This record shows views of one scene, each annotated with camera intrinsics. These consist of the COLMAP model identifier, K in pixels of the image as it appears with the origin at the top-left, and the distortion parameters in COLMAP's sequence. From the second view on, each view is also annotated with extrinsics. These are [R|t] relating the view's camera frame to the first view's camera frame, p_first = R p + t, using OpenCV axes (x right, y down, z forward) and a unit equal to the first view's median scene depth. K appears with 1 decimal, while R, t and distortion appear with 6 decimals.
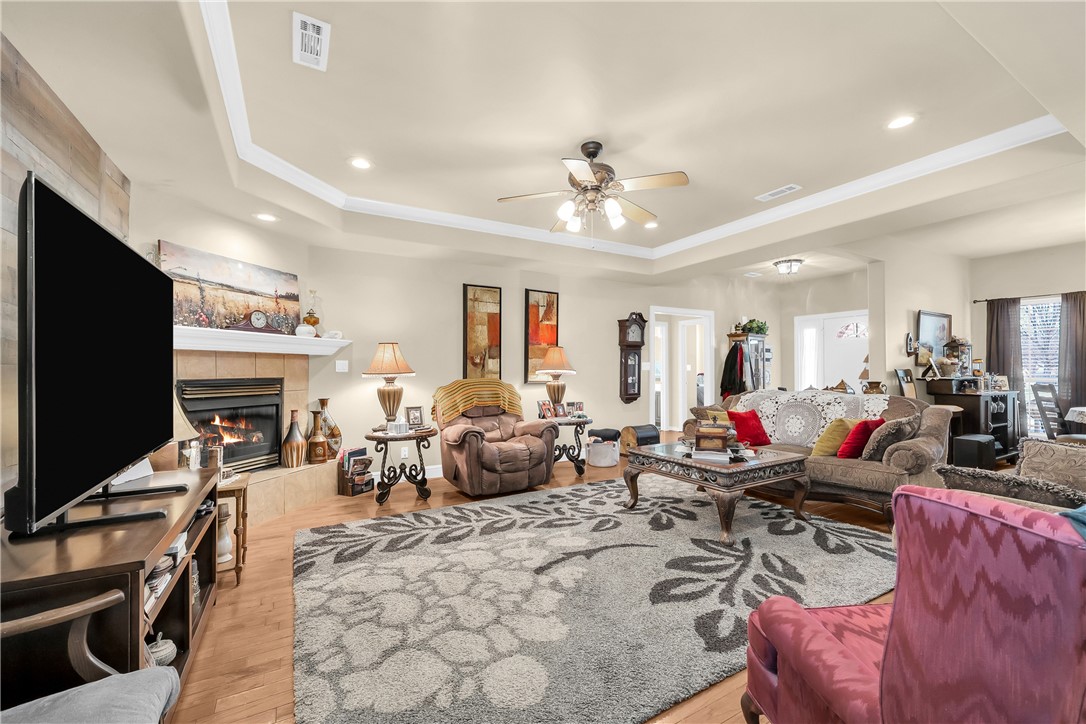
lens RADIAL K [[439.7, 0, 540.7], [0, 439.7, 365.1], [0, 0, 1]] dist [-0.000576, -0.000084]
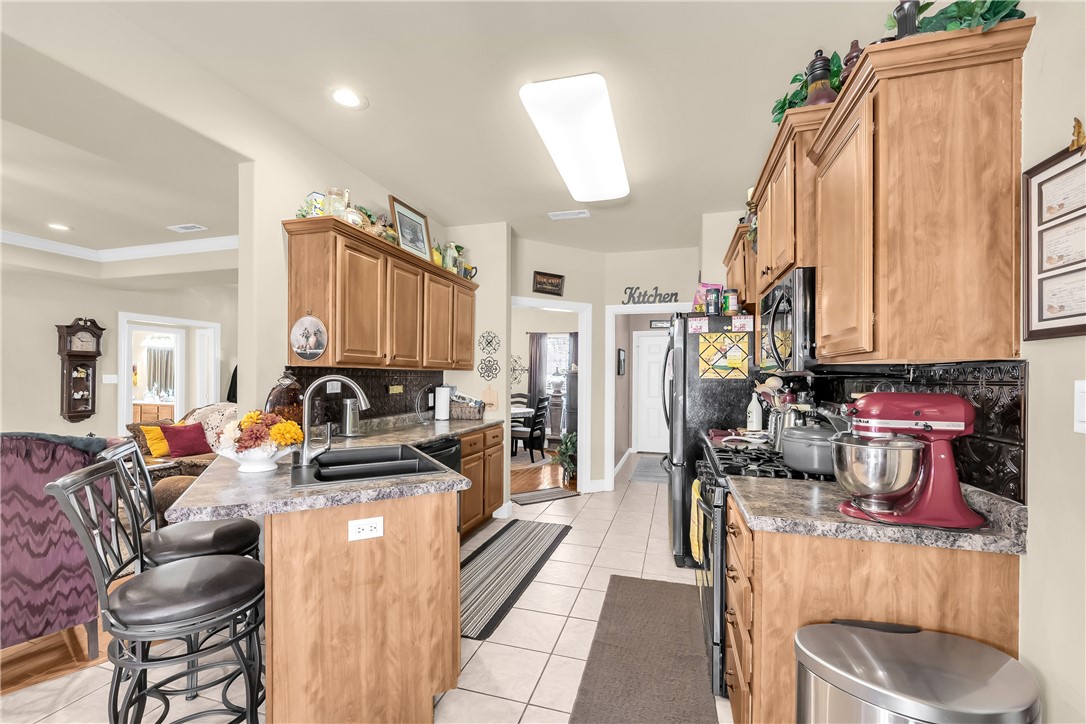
lens RADIAL K [[451.7, 0, 546.1], [0, 451.7, 378.0], [0, 0, 1]] dist [-0.000198, -0.000081]
pose [[0.714761, 0.007868, 0.699325, 0.412865], [-0.016673, 0.999844, 0.005792, -0.035819], [-0.699170, -0.015800, 0.714780, -0.483179]]
